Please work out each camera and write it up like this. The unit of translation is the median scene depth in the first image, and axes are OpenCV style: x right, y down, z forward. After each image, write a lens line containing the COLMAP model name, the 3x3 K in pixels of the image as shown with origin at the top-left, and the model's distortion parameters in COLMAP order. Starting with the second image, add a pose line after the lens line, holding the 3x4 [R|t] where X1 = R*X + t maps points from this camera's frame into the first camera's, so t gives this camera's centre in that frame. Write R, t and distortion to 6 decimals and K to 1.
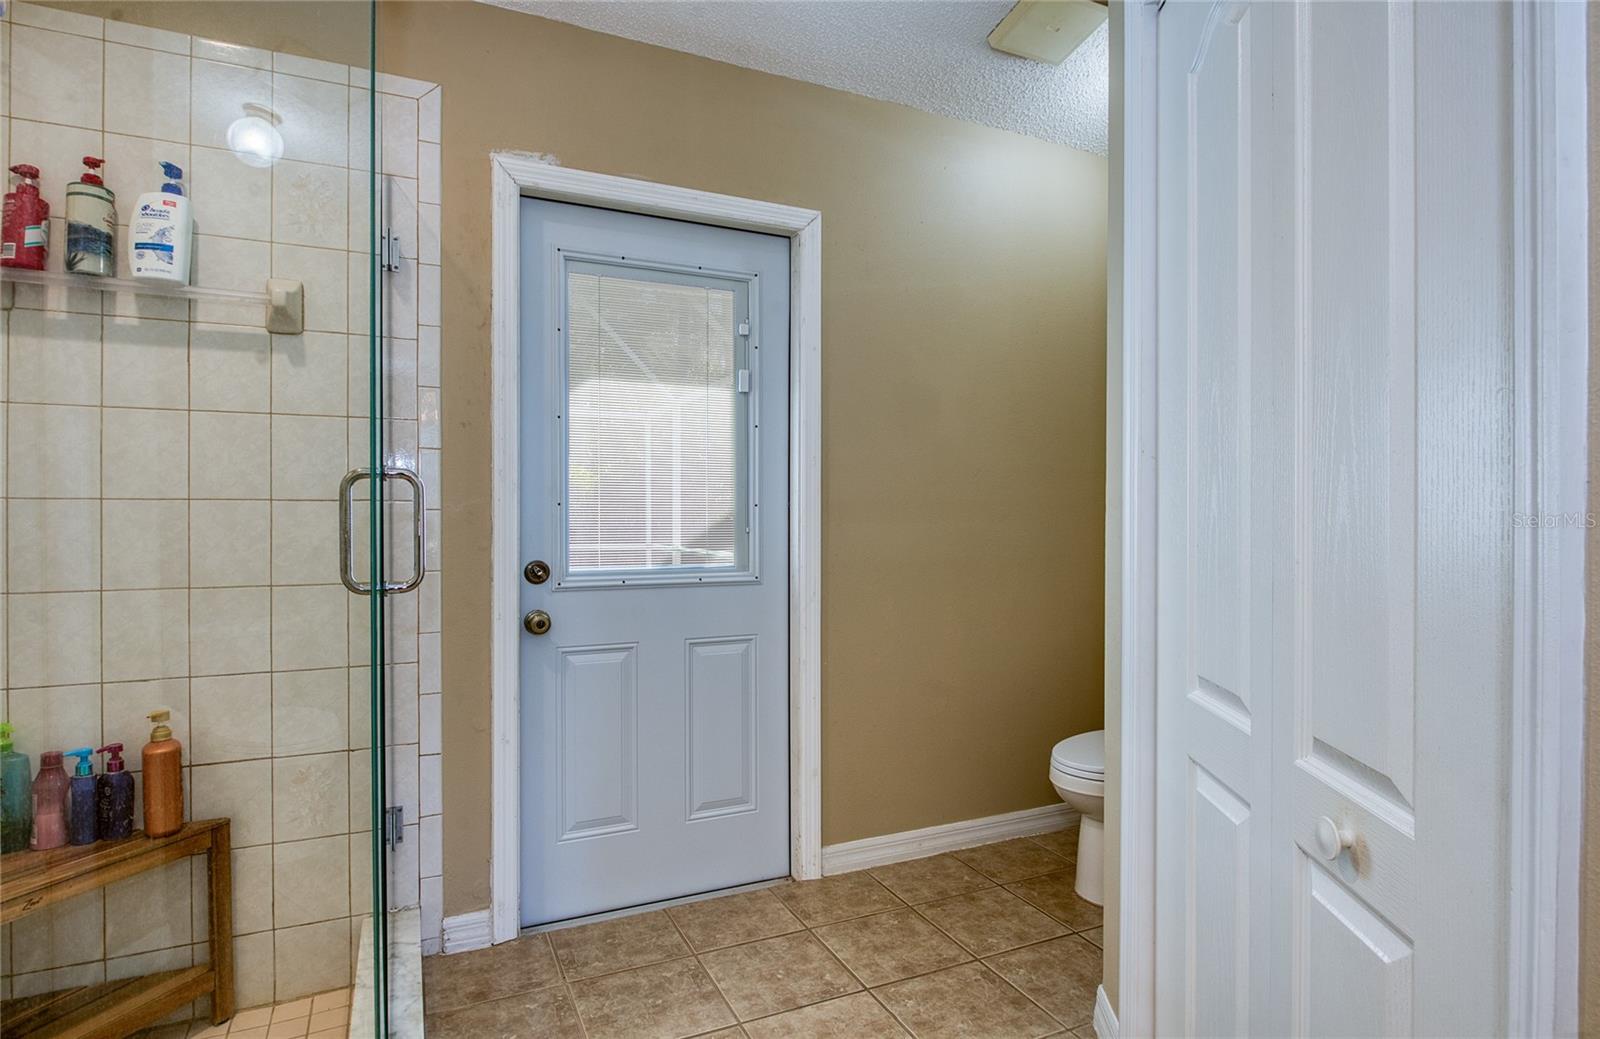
lens RADIAL K [[820.8, 0, 803.8], [0, 820.8, 523.4], [0, 0, 1]] dist [-0.012132, -0.002439]
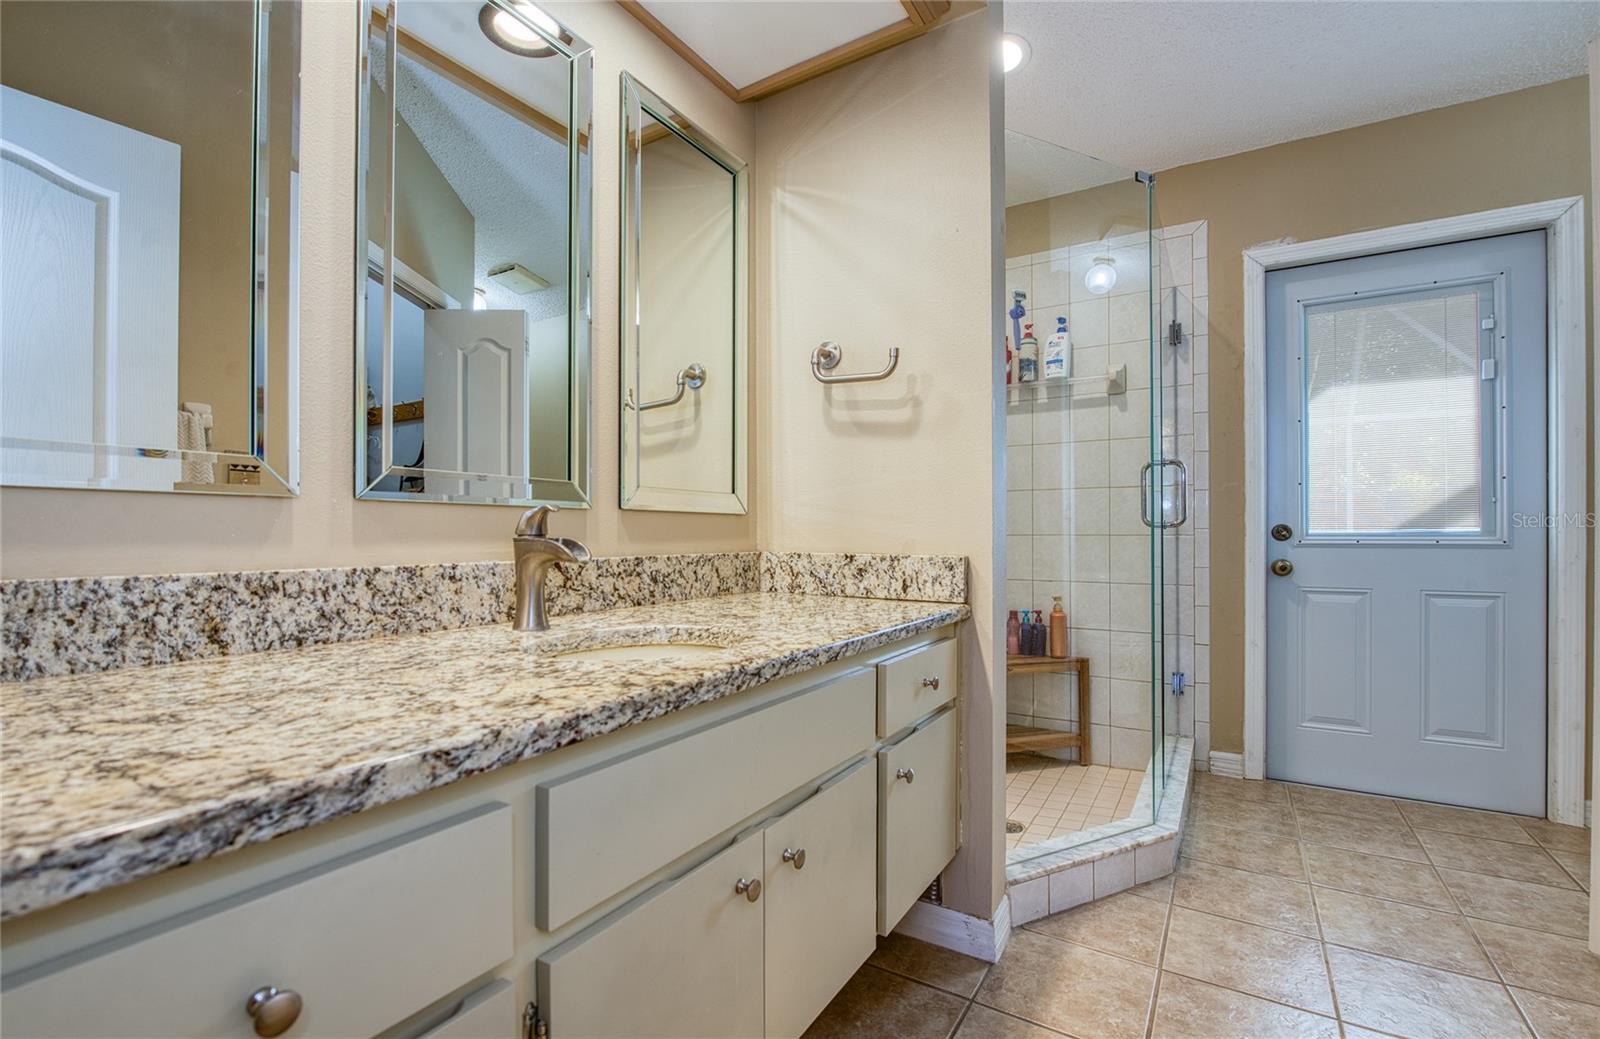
lens RADIAL K [[719.1, 0, 800.6], [0, 719.1, 525.6], [0, 0, 1]] dist [-0.003736, -0.001749]
pose [[0.550530, -0.006193, -0.834792, 0.272231], [-0.002278, 0.999958, -0.008921, 0.064889], [0.834812, 0.006813, 0.550493, -0.407377]]
